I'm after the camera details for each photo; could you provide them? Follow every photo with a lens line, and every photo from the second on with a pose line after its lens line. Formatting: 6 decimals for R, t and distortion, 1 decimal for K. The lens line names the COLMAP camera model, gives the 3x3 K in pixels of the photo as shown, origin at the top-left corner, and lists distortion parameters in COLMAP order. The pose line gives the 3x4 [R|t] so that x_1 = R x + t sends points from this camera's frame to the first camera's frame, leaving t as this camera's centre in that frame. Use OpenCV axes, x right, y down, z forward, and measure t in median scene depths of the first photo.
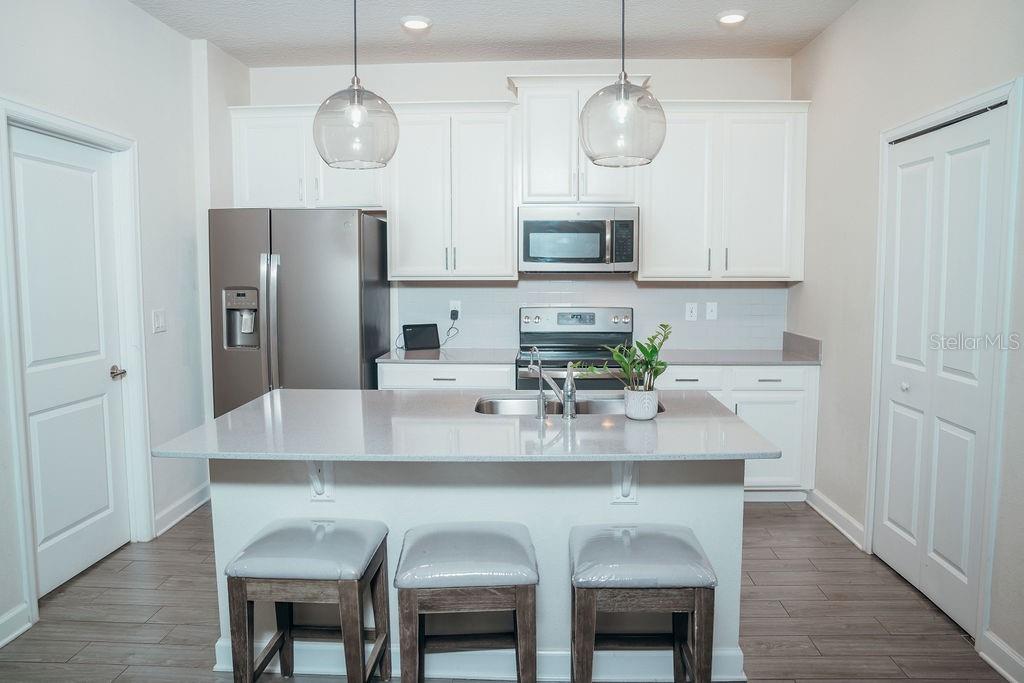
lens RADIAL K [[748.4, 0, 519.8], [0, 748.4, 341.0], [0, 0, 1]] dist [-0.120760, 0.094244]
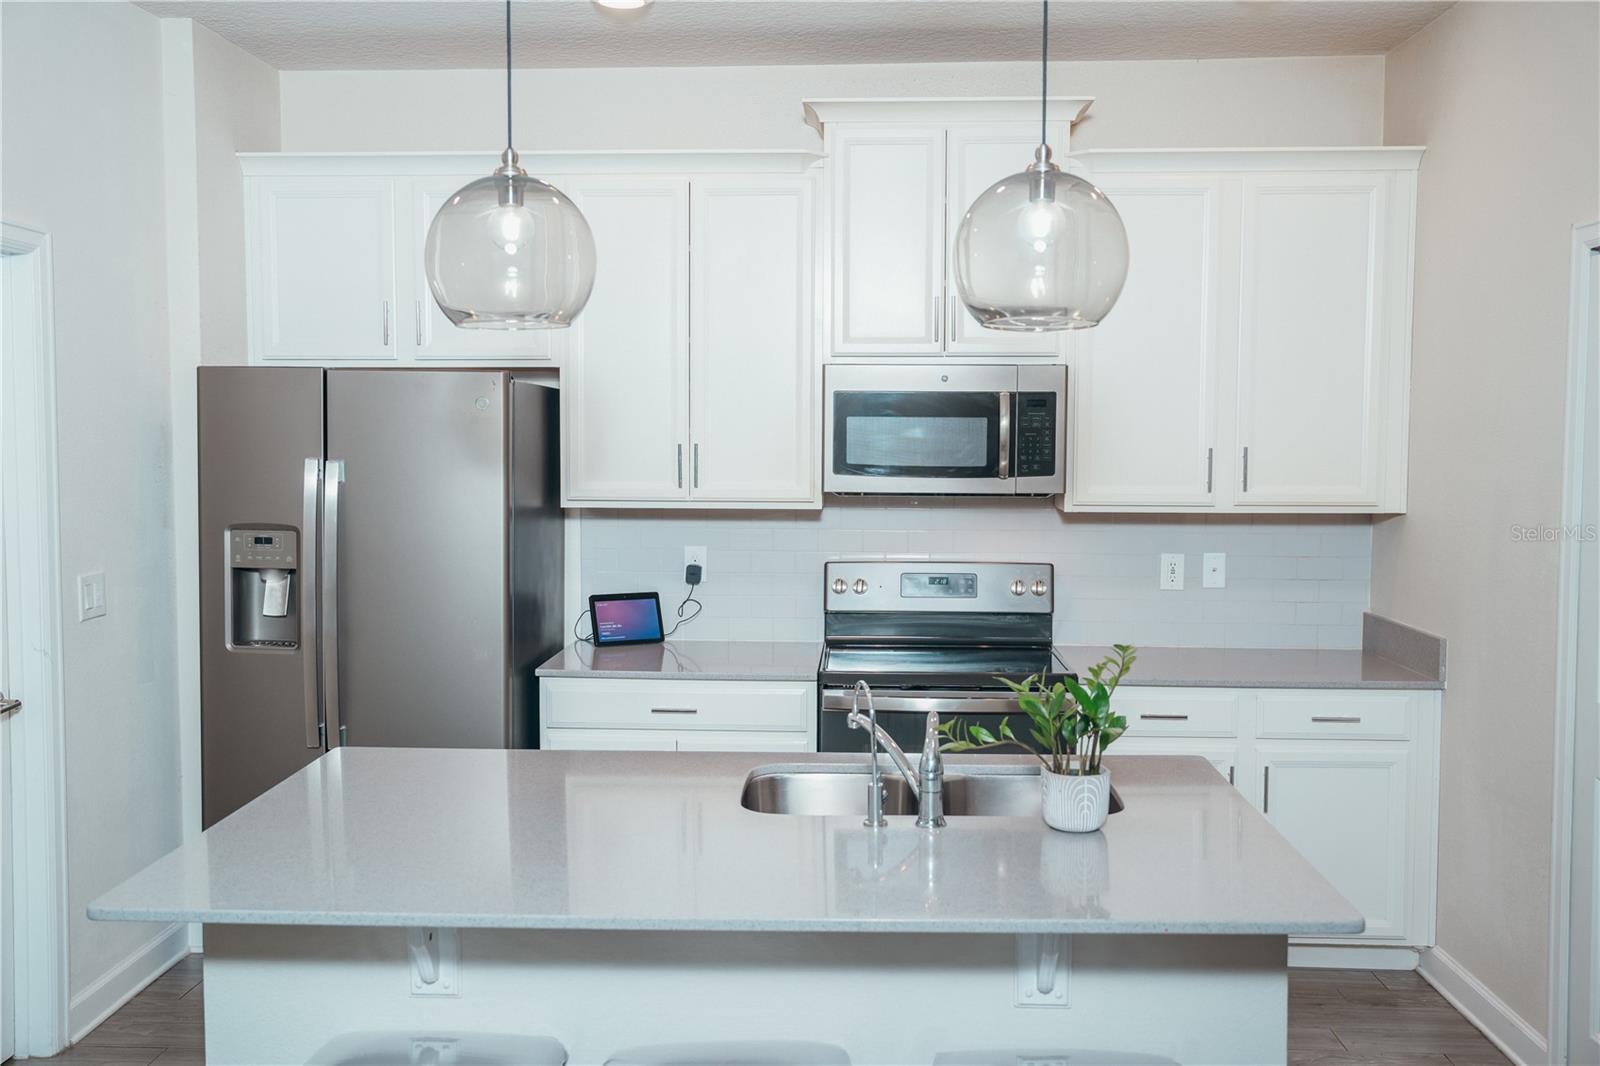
lens RADIAL K [[1526.3, 0, 796.3], [0, 1526.3, 525.9], [0, 0, 1]] dist [-0.021561, 0.102790]
pose [[0.999916, 0.005284, -0.011815, -0.008293], [-0.005627, 0.999558, -0.029194, -0.043416], [0.011656, 0.029258, 0.999504, -0.018768]]
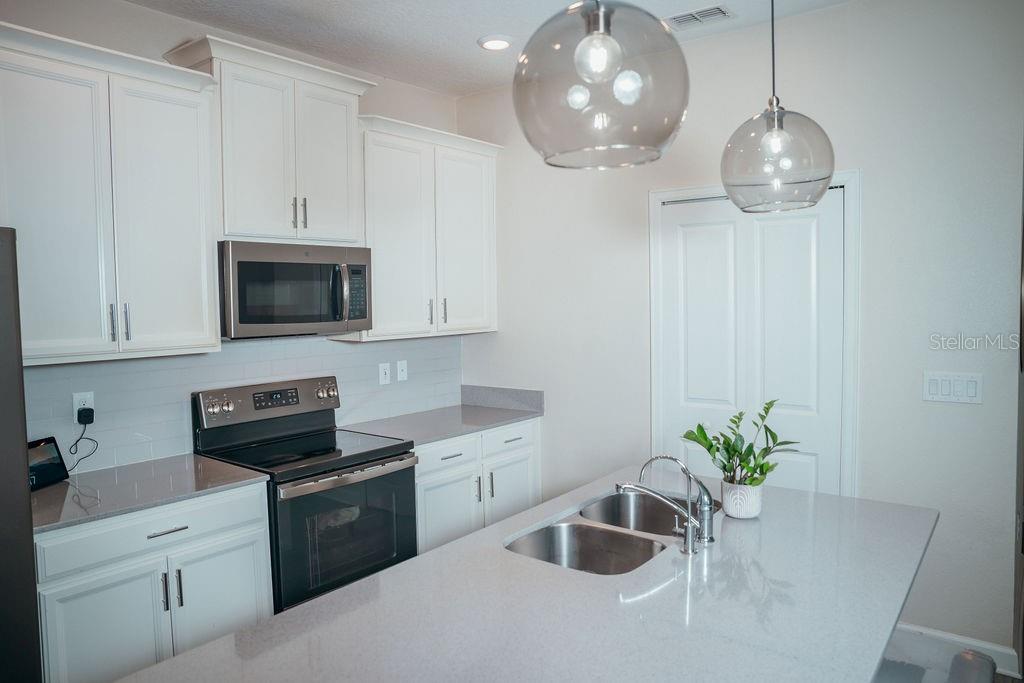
lens RADIAL K [[710.7, 0, 512.0], [0, 710.7, 341.5], [0, 0, 1]] dist [-0.122302, 0.097562]
pose [[0.572071, -0.056865, 0.818230, -0.381617], [0.091207, 0.995817, 0.005439, -0.075057], [-0.815117, 0.071516, 0.574865, 0.473172]]
